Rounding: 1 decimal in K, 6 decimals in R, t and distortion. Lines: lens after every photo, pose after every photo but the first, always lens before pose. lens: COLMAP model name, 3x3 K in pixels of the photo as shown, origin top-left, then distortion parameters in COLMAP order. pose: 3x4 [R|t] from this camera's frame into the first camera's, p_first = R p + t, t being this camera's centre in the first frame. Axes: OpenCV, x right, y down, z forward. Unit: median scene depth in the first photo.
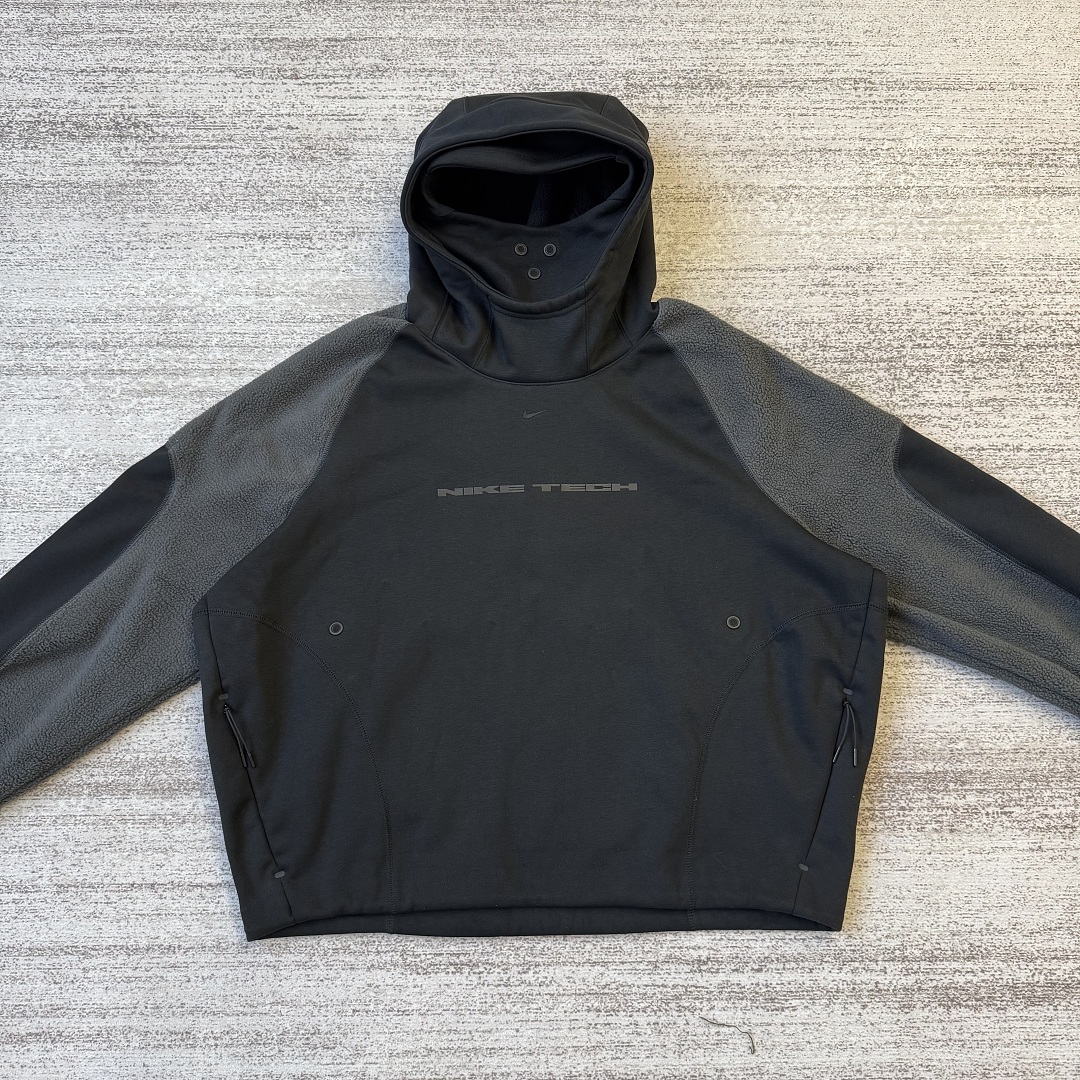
lens RADIAL K [[1012.7, 0, 540.6], [0, 1012.7, 541.9], [0, 0, 1]] dist [0.032422, -0.086133]
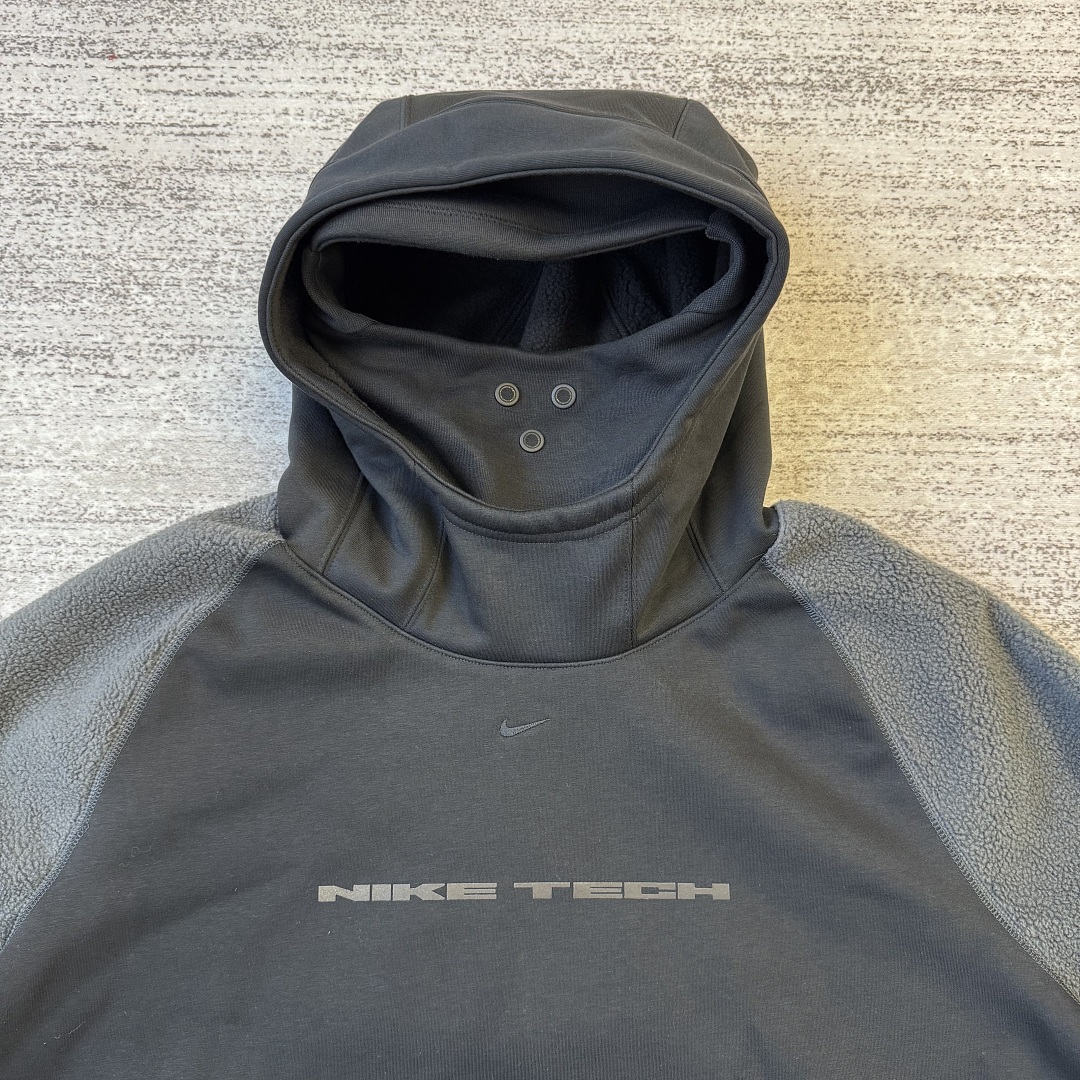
lens RADIAL K [[1049.5, 0, 536.8], [0, 1049.5, 542.0], [0, 0, 1]] dist [-0.022575, 0.005152]
pose [[0.999427, 0.028823, -0.017743, 0.006796], [-0.029011, 0.999525, -0.010435, -0.197220], [0.017434, 0.010944, 0.999788, 0.448229]]
